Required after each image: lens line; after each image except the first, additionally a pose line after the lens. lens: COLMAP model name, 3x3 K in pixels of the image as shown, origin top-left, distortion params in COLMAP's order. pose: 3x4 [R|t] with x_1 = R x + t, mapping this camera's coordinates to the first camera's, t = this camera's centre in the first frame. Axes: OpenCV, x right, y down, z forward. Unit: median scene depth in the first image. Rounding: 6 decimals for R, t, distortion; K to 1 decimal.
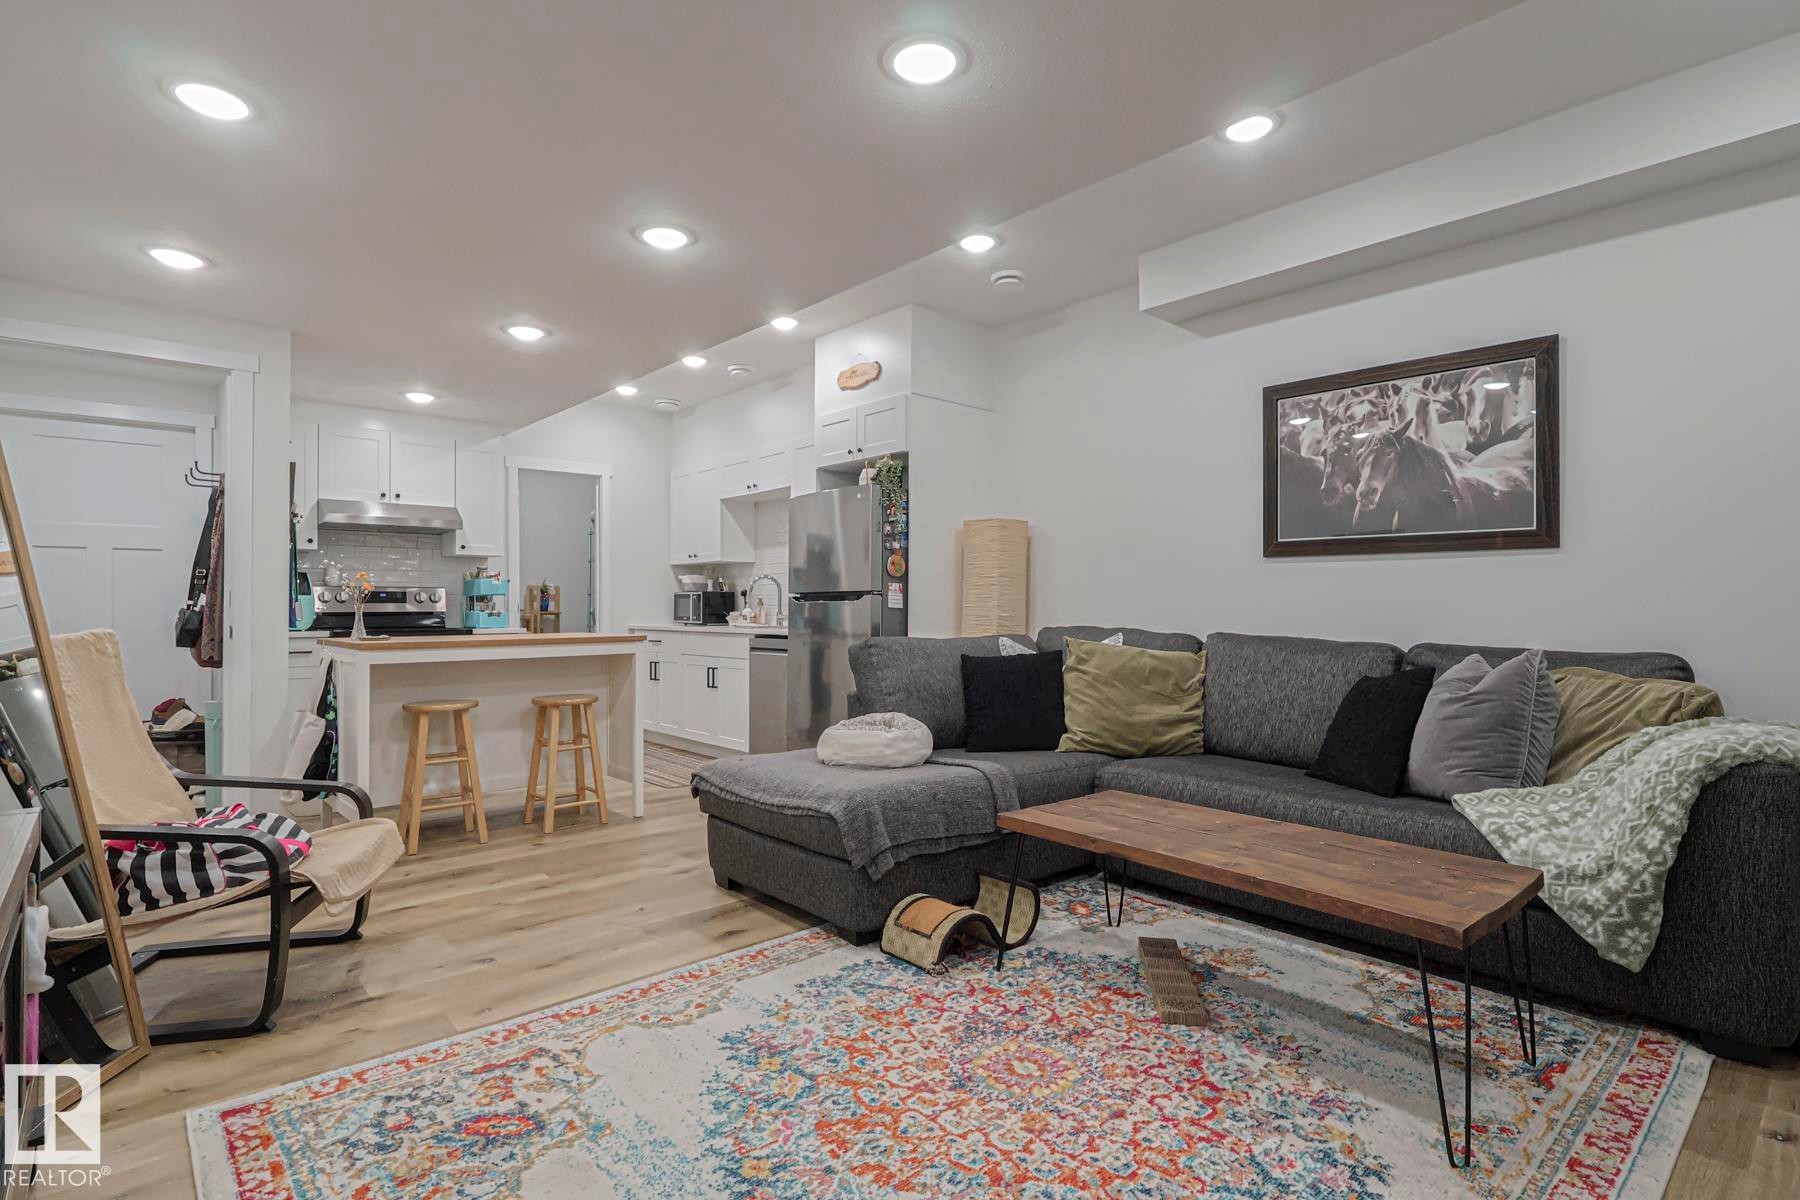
lens RADIAL K [[887.5, 0, 894.4], [0, 887.5, 603.3], [0, 0, 1]] dist [0.002843, 0.001270]
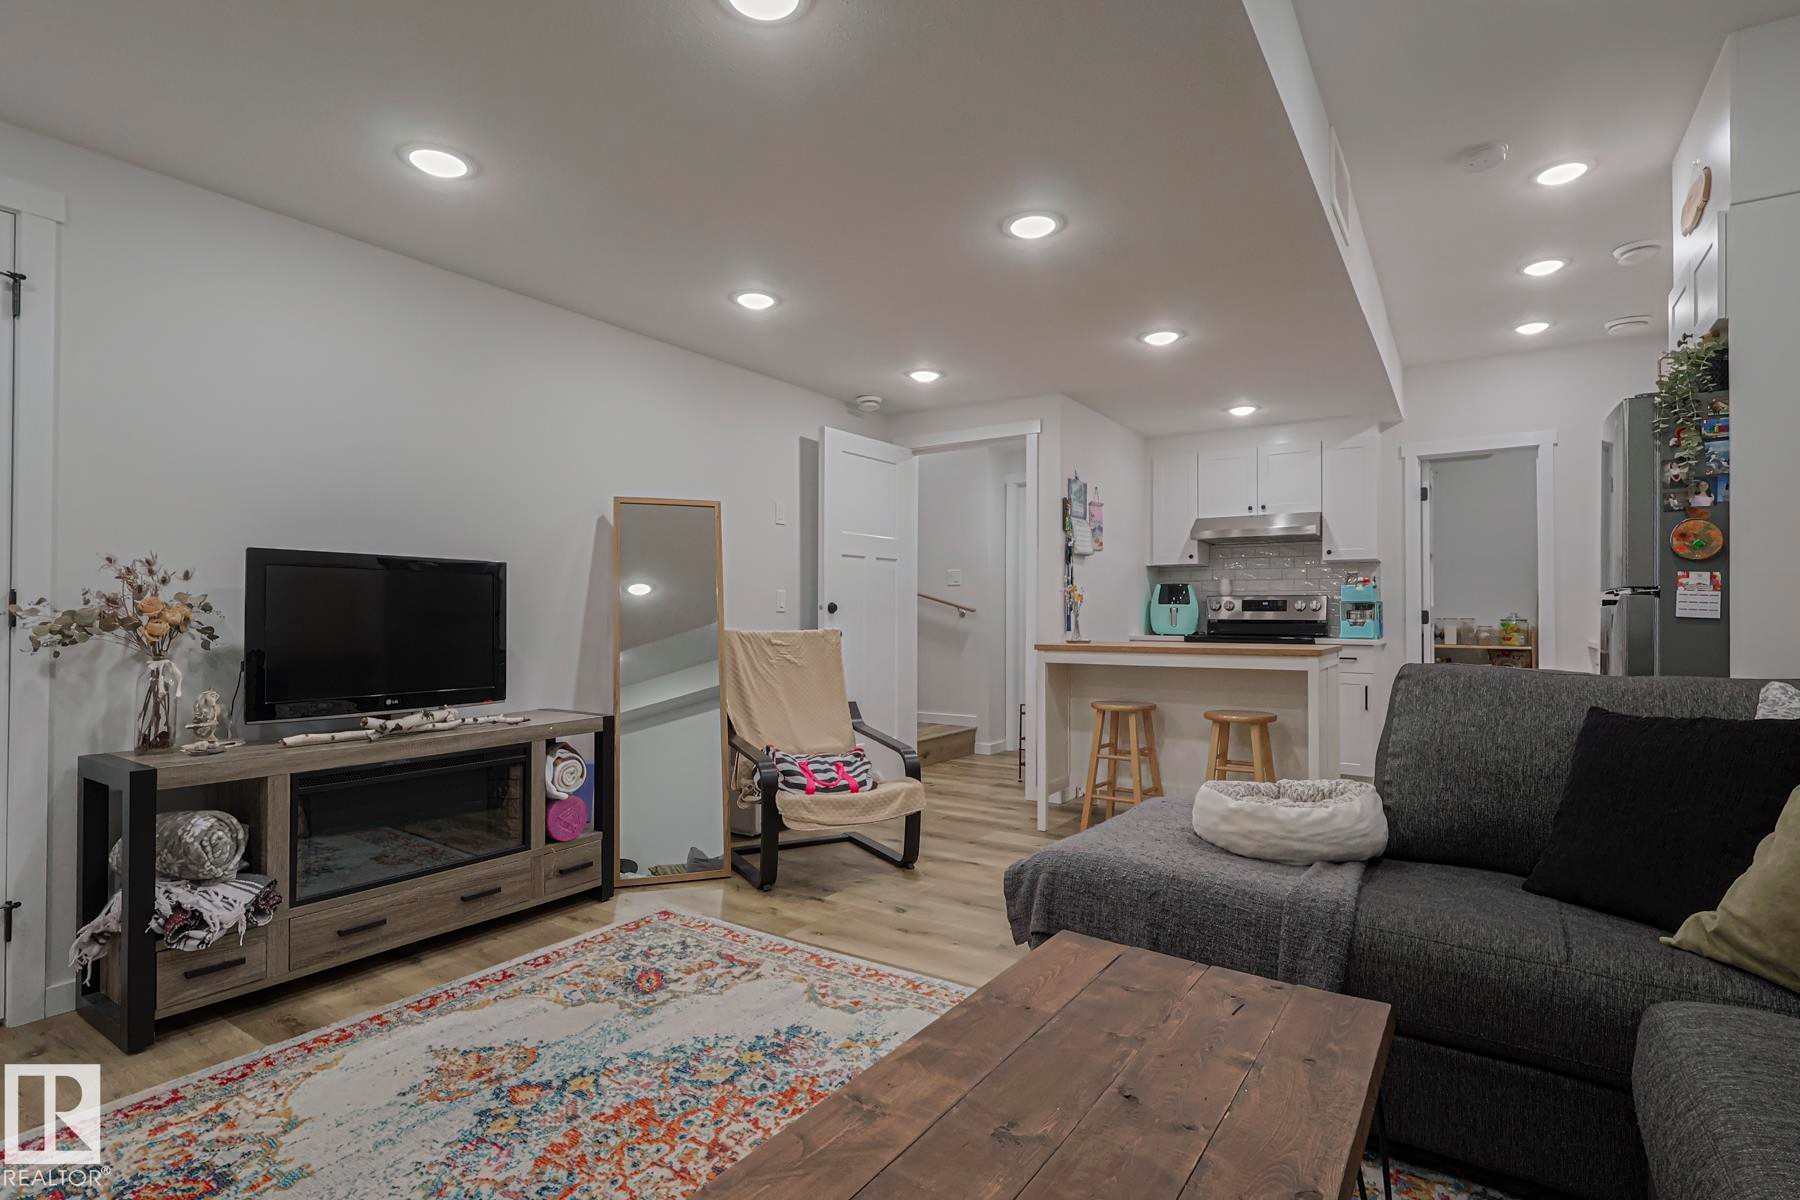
lens RADIAL K [[887.5, 0, 894.8], [0, 887.5, 604.7], [0, 0, 1]] dist [0.002843, 0.001270]
pose [[0.253676, -0.009622, -0.967241, 0.798894], [0.001508, 0.999953, -0.009552, 0.003252], [0.967288, 0.000965, 0.253679, 0.792825]]
